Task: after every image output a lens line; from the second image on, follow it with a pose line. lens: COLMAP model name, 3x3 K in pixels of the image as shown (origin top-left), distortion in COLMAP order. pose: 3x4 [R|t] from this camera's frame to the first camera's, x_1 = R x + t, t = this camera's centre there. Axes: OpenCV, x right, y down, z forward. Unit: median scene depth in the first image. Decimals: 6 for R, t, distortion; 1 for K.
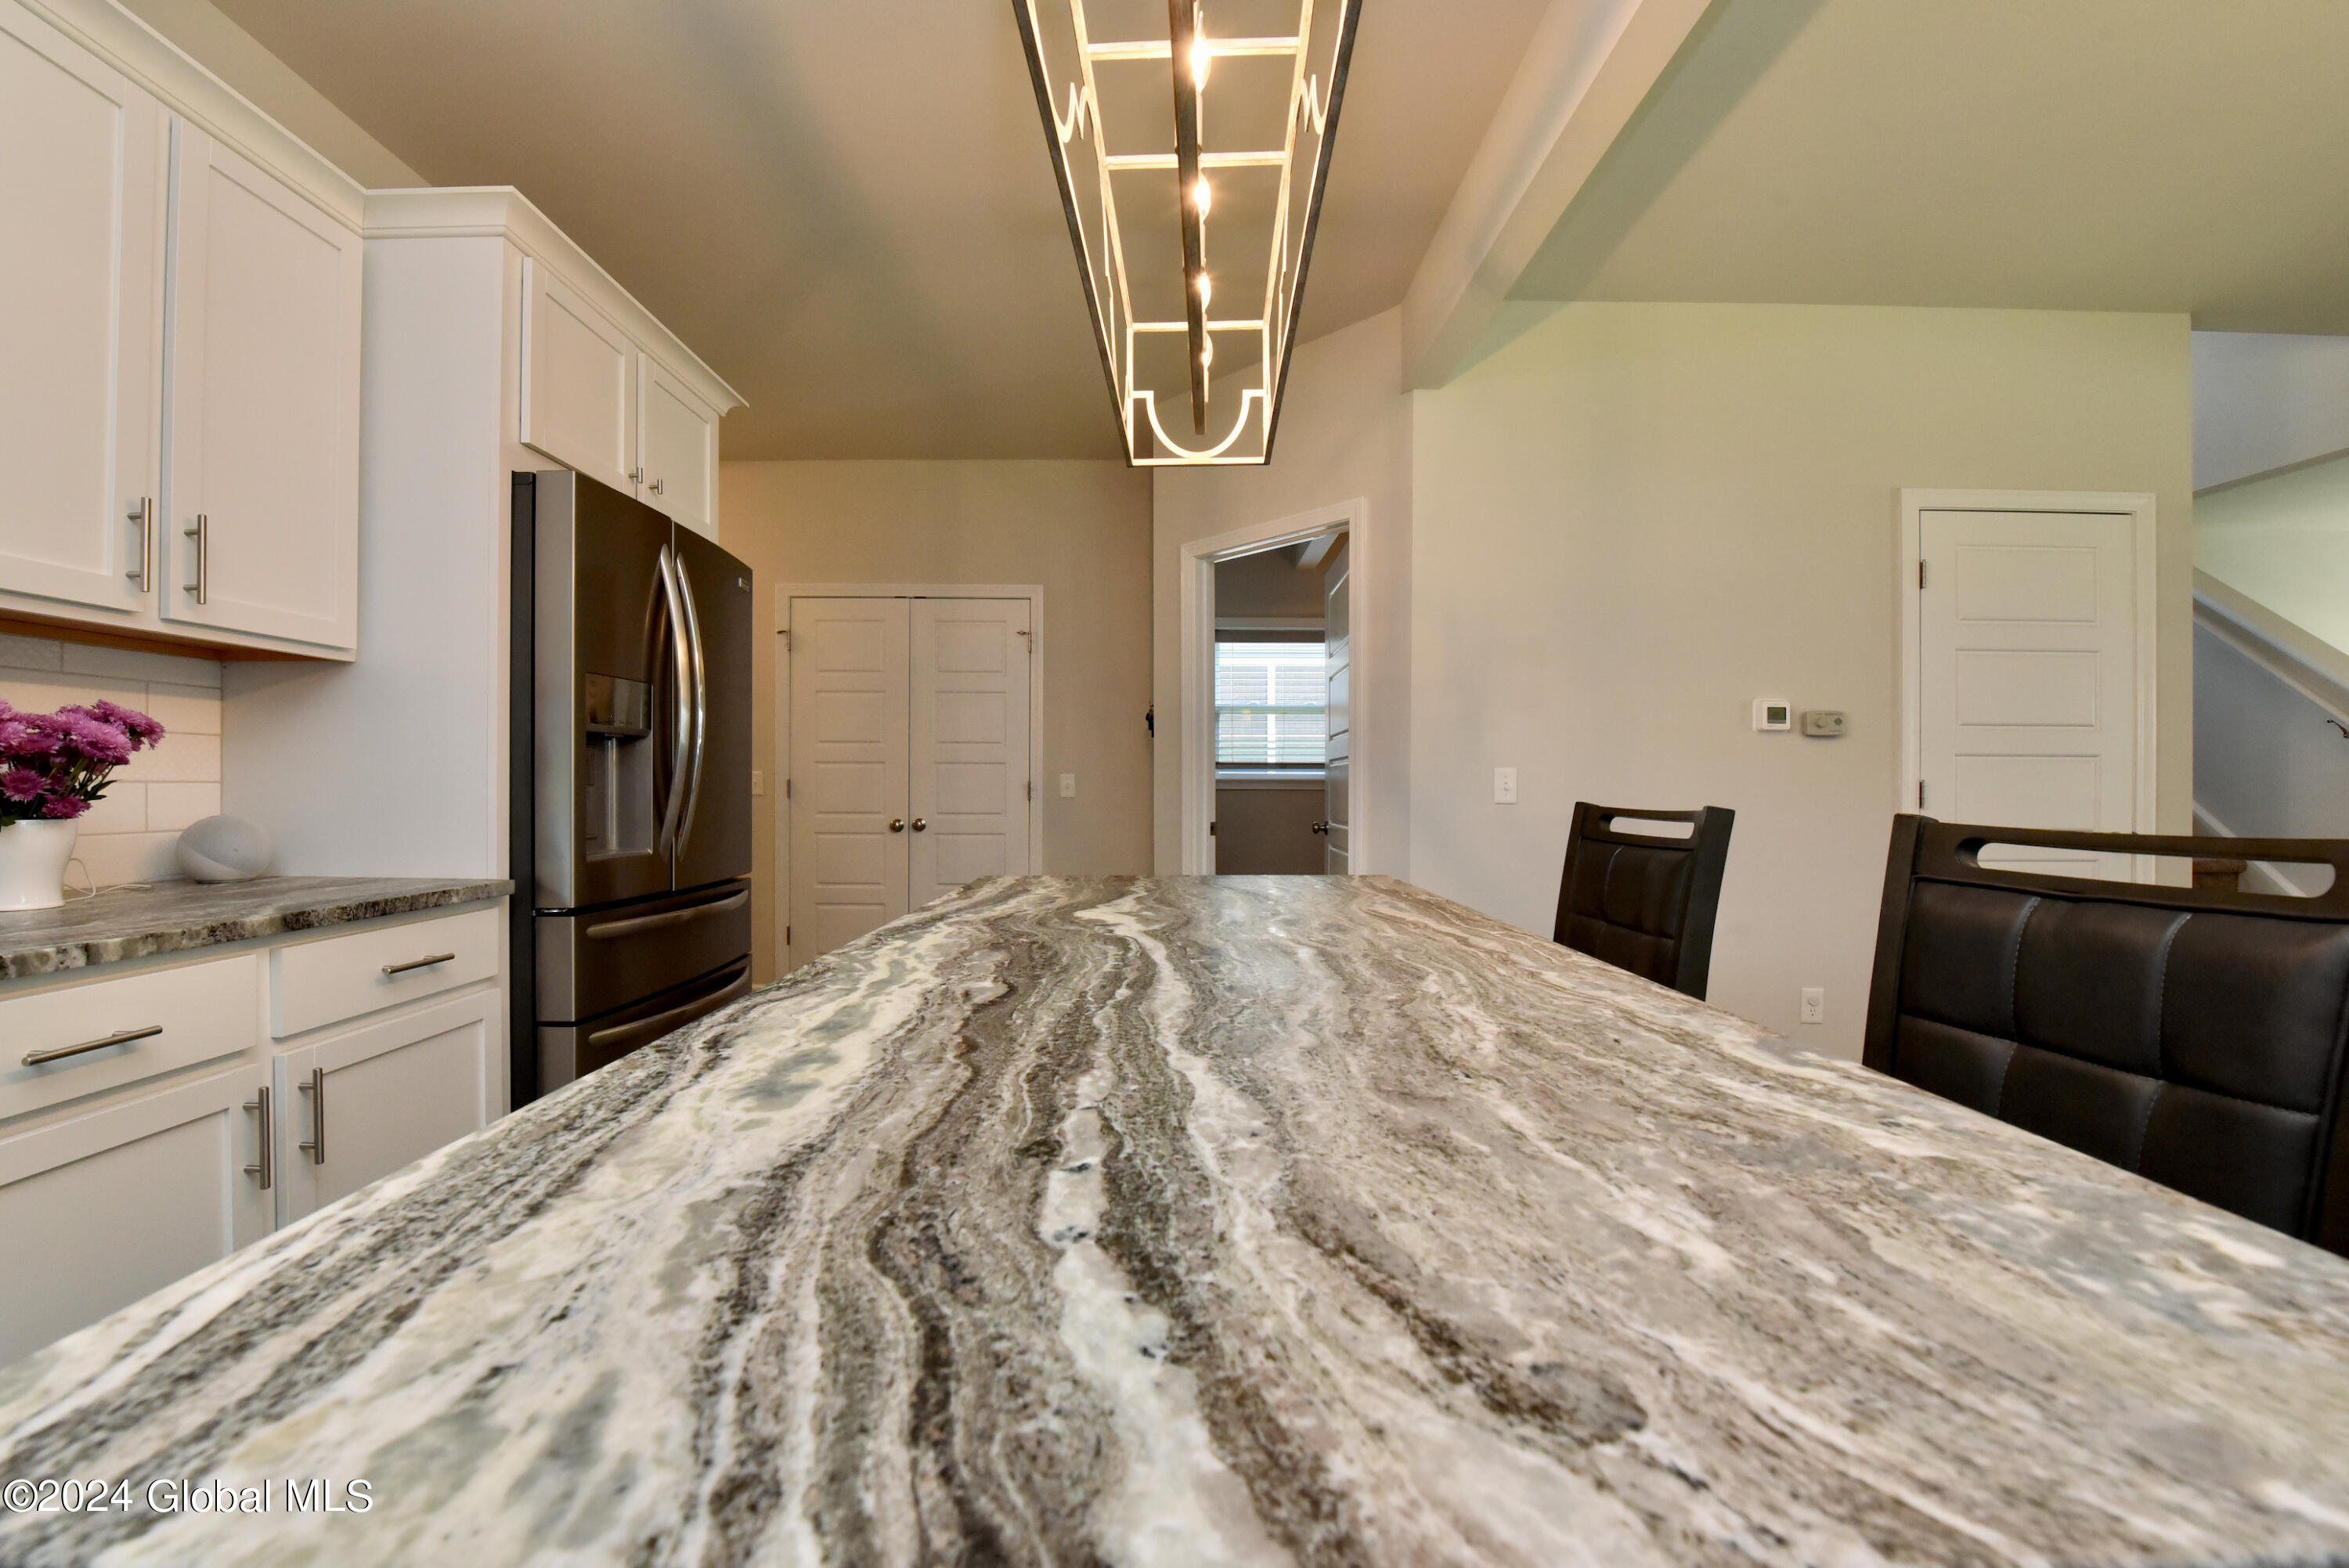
lens RADIAL K [[934.6, 0, 1164.7], [0, 934.6, 788.3], [0, 0, 1]] dist [-0.011359, -0.006092]
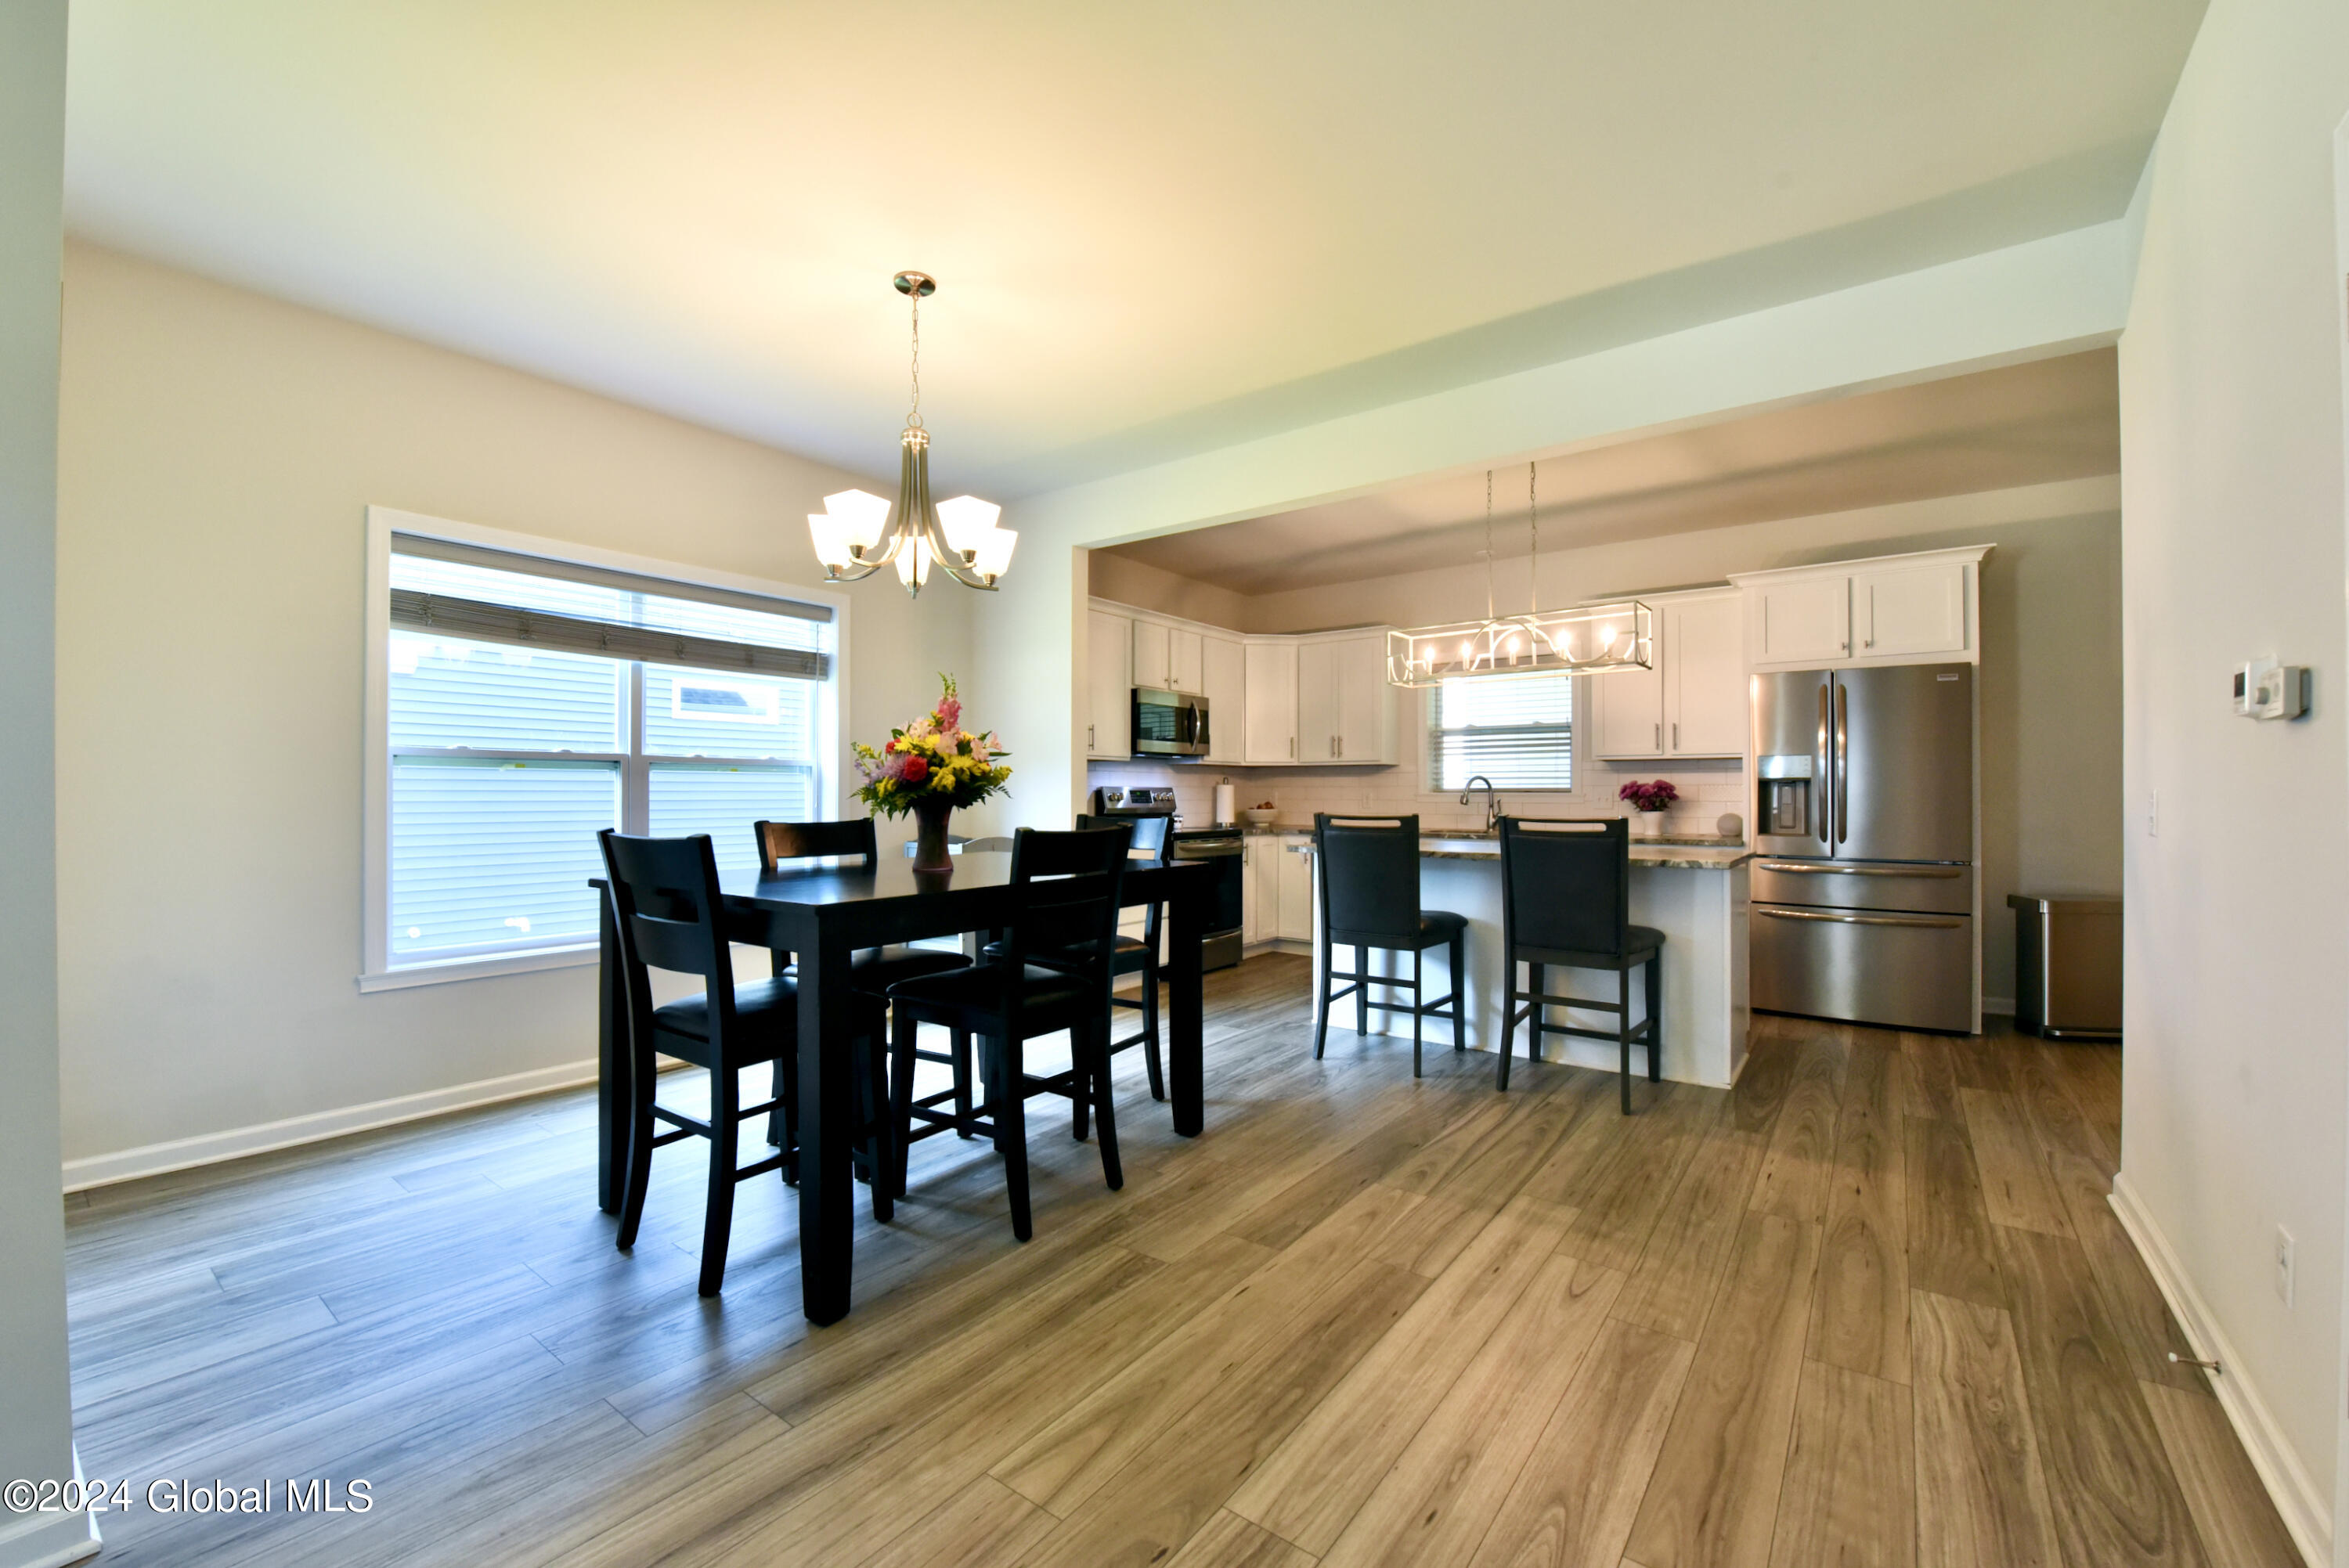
lens RADIAL K [[954.7, 0, 1166.1], [0, 954.7, 789.7], [0, 0, 1]] dist [-0.015282, -0.000596]
pose [[-0.602906, -0.005218, -0.797795, 1.462000], [-0.003634, 0.999986, -0.003794, -0.016135], [0.797804, 0.000612, -0.602917, 0.825594]]
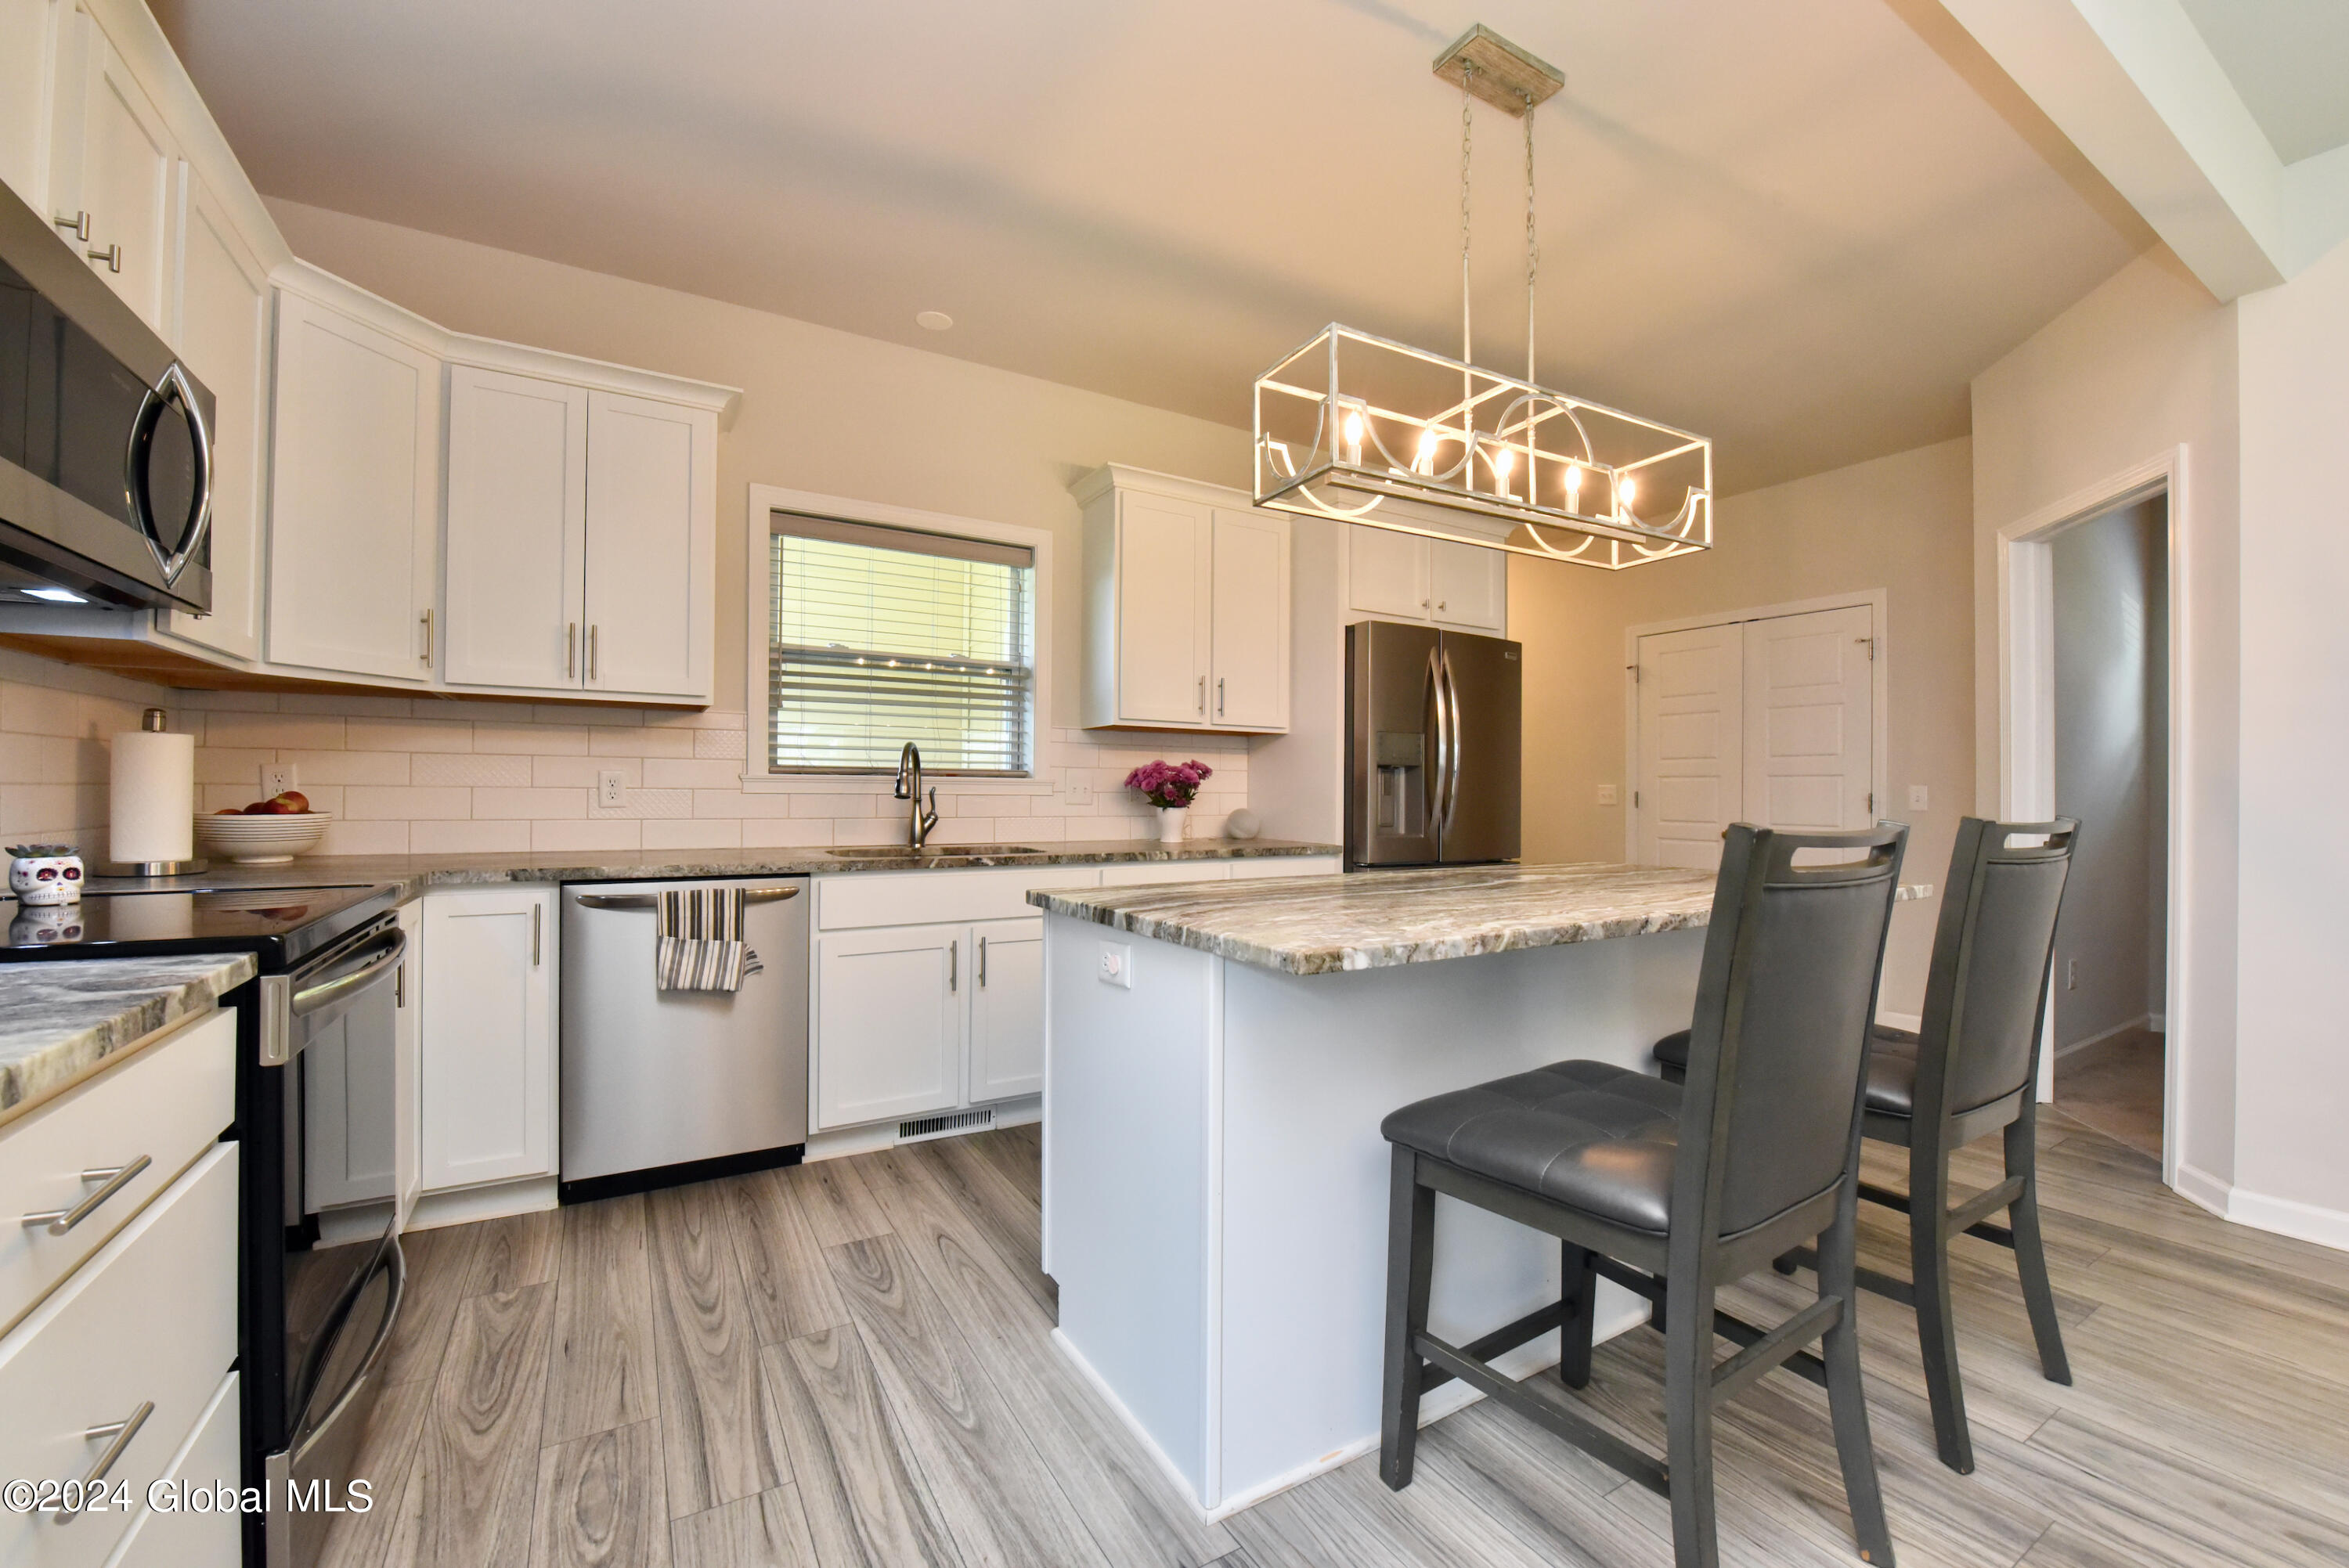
lens RADIAL K [[936.8, 0, 1171.9], [0, 936.8, 793.8], [0, 0, 1]] dist [-0.010841, -0.000101]
pose [[0.514692, 0.002662, -0.857371, 0.465740], [-0.008124, 0.999965, -0.001772, 0.000294], [0.857336, 0.007878, 0.514696, -0.167928]]
